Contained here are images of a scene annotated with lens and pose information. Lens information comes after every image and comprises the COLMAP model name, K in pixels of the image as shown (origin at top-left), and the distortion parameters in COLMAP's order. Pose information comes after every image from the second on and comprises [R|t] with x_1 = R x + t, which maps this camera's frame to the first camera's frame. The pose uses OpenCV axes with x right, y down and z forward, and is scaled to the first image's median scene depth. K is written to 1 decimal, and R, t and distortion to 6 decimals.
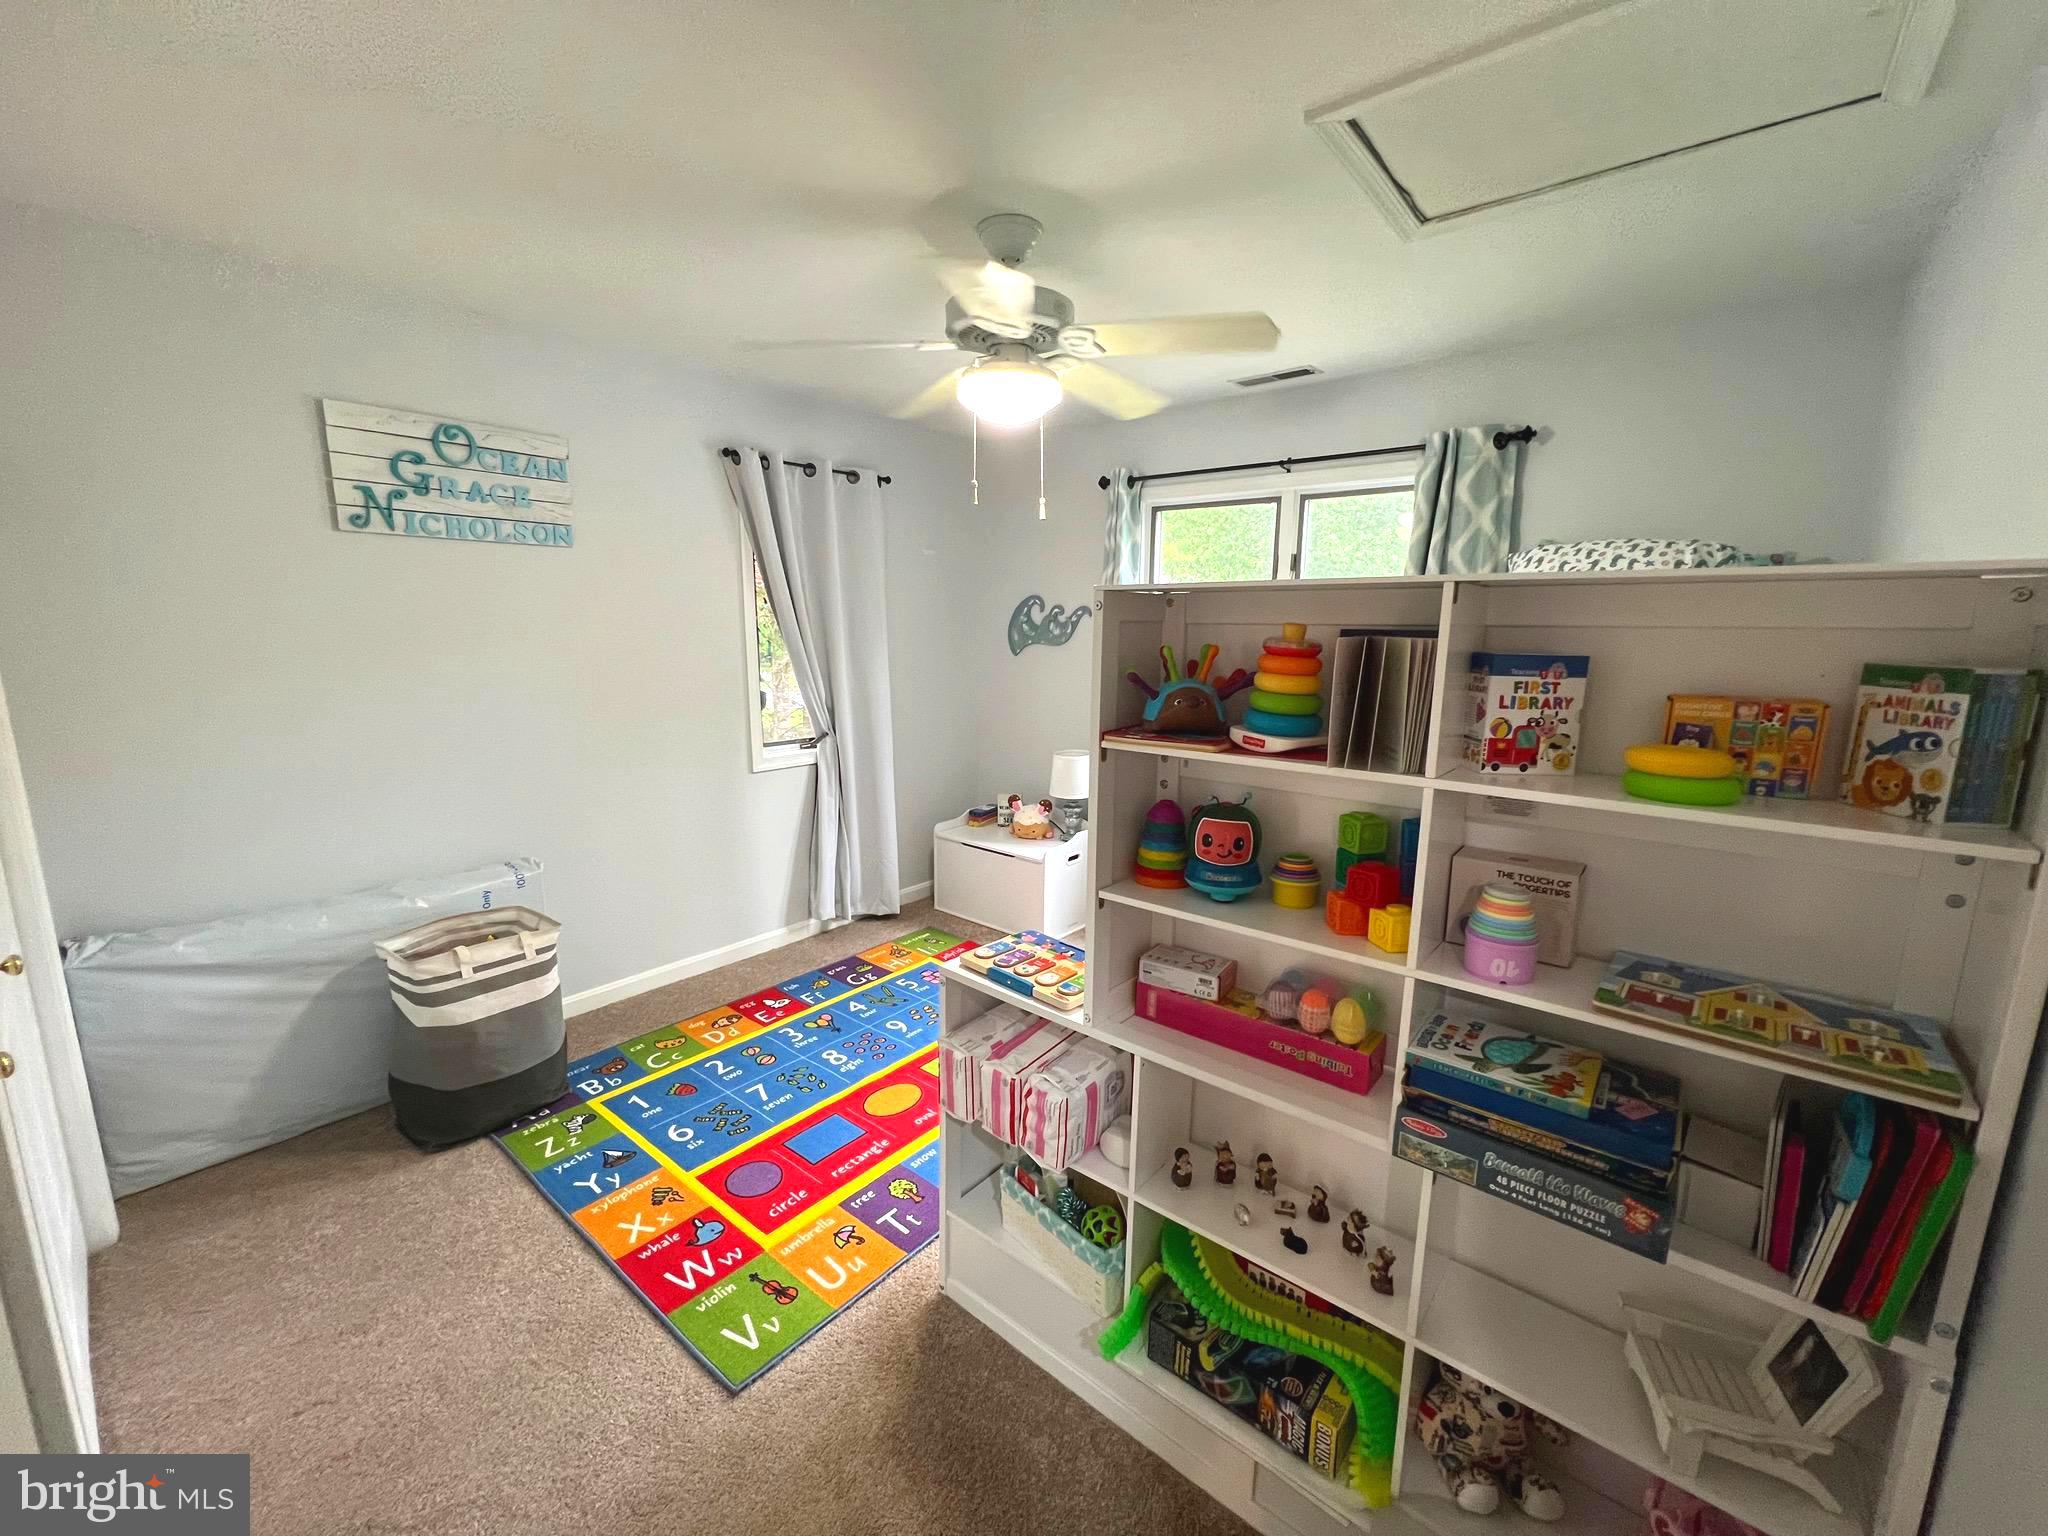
lens RADIAL K [[820.1, 0, 1029.0], [0, 820.1, 767.5], [0, 0, 1]] dist [-0.002214, 0.000520]
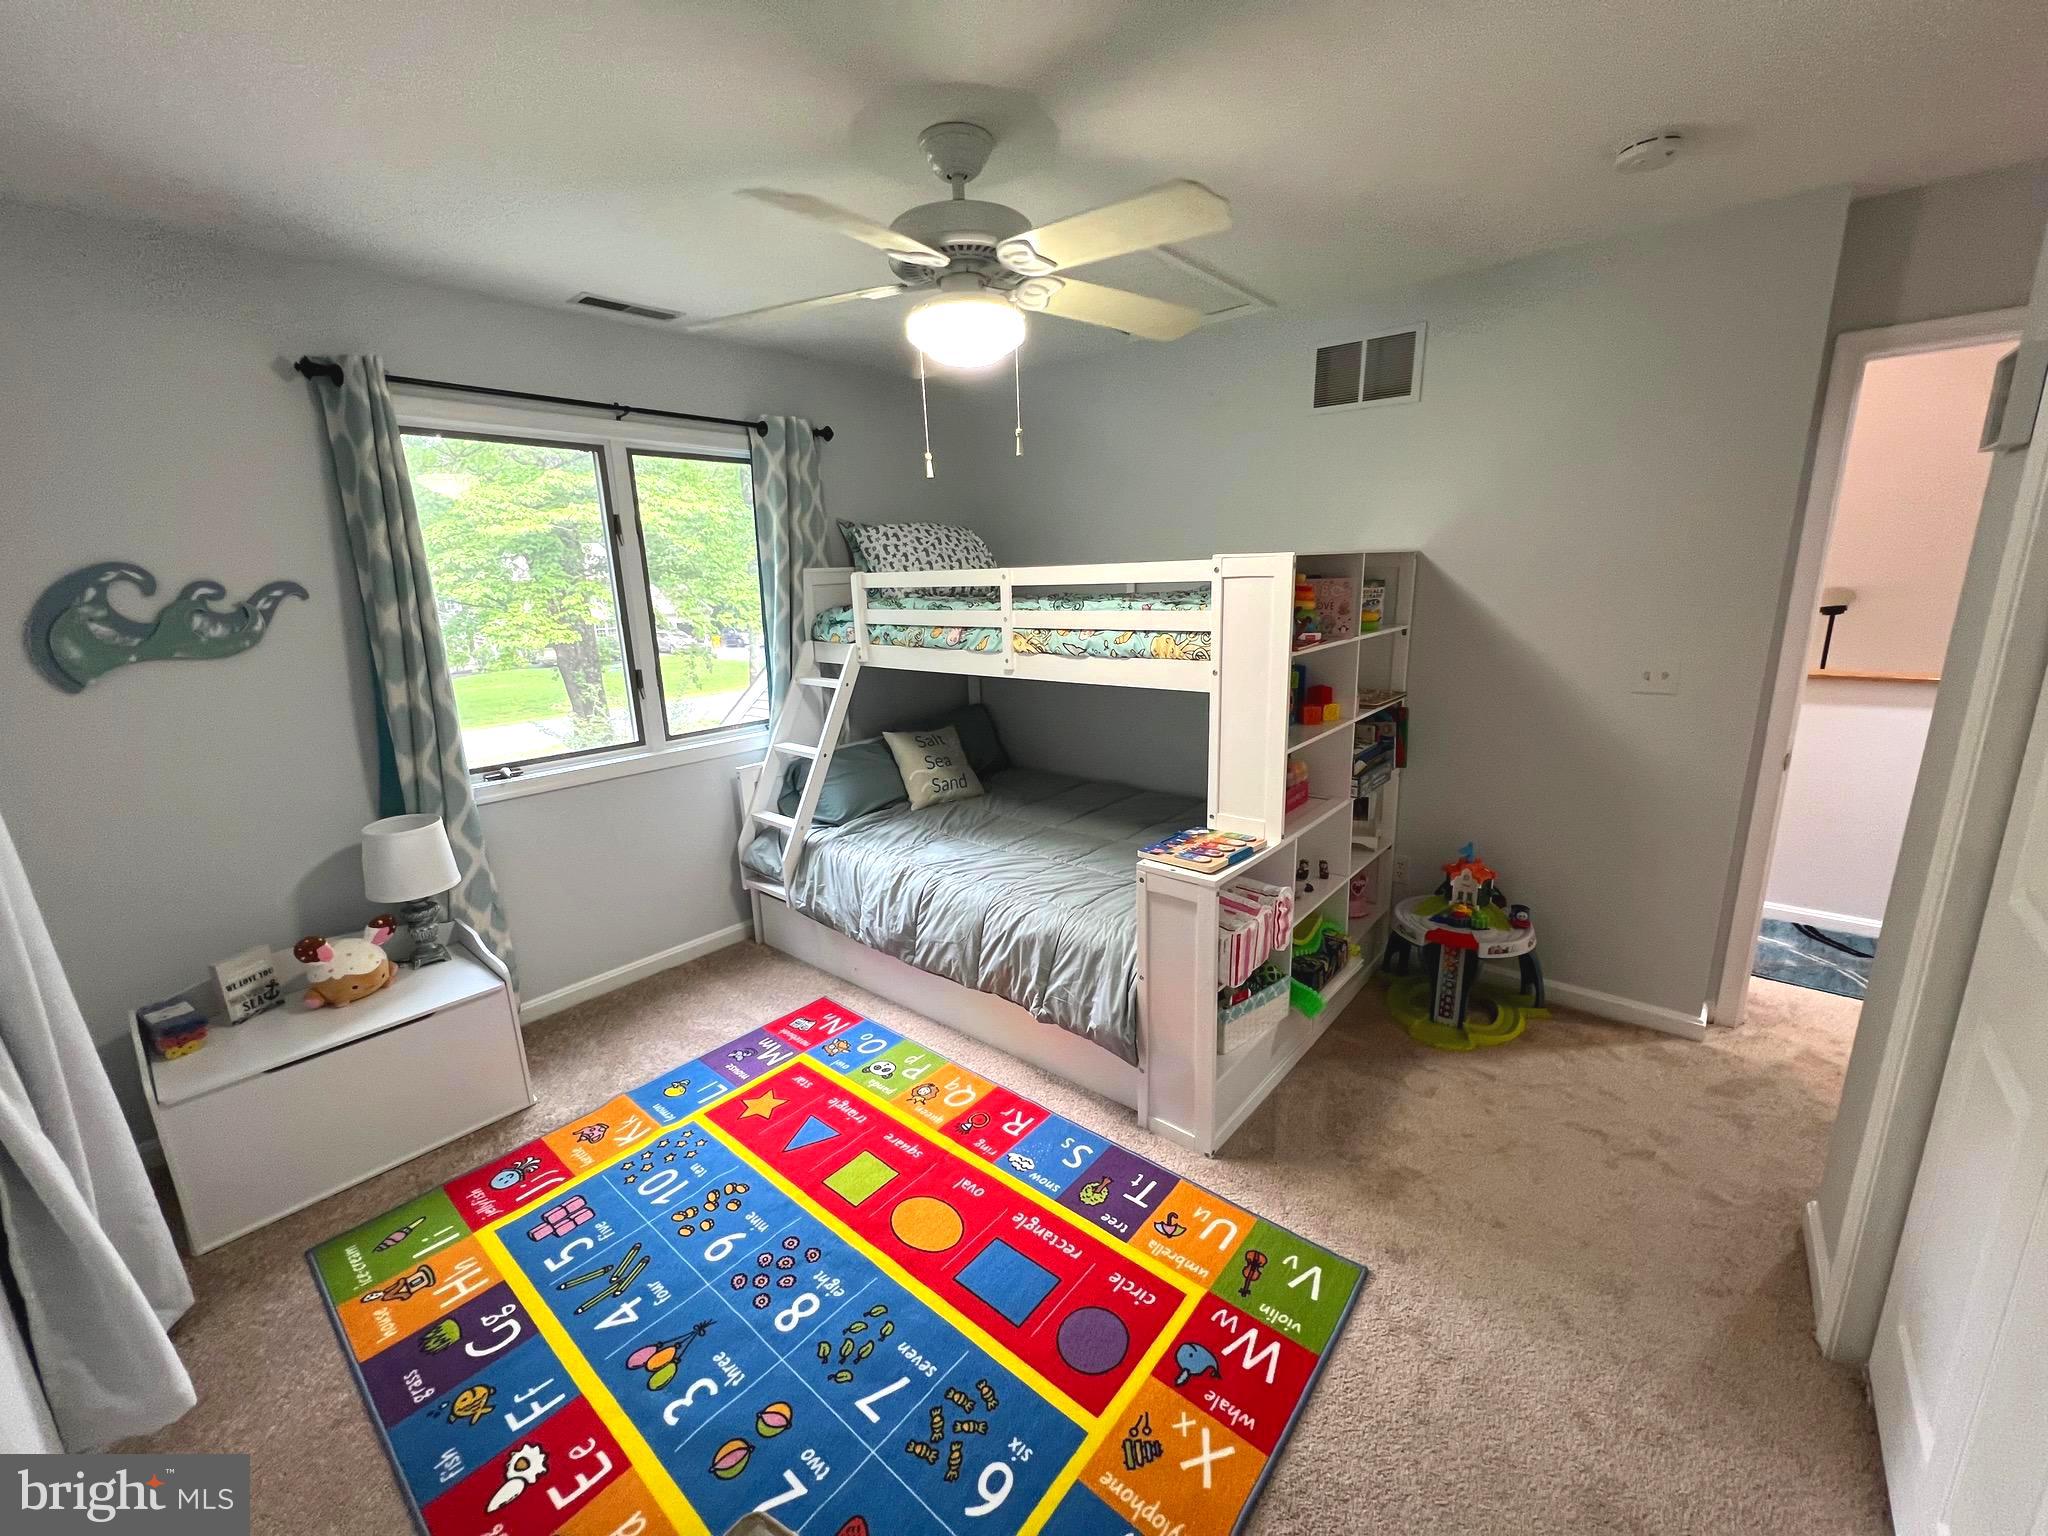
lens RADIAL K [[820.1, 0, 1027.1], [0, 820.1, 759.6], [0, 0, 1]] dist [-0.002214, 0.000520]
pose [[0.014994, -0.236904, 0.971417, -0.941995], [0.206009, 0.951415, 0.228846, -0.192319], [-0.978435, 0.196690, 0.063070, 0.904518]]
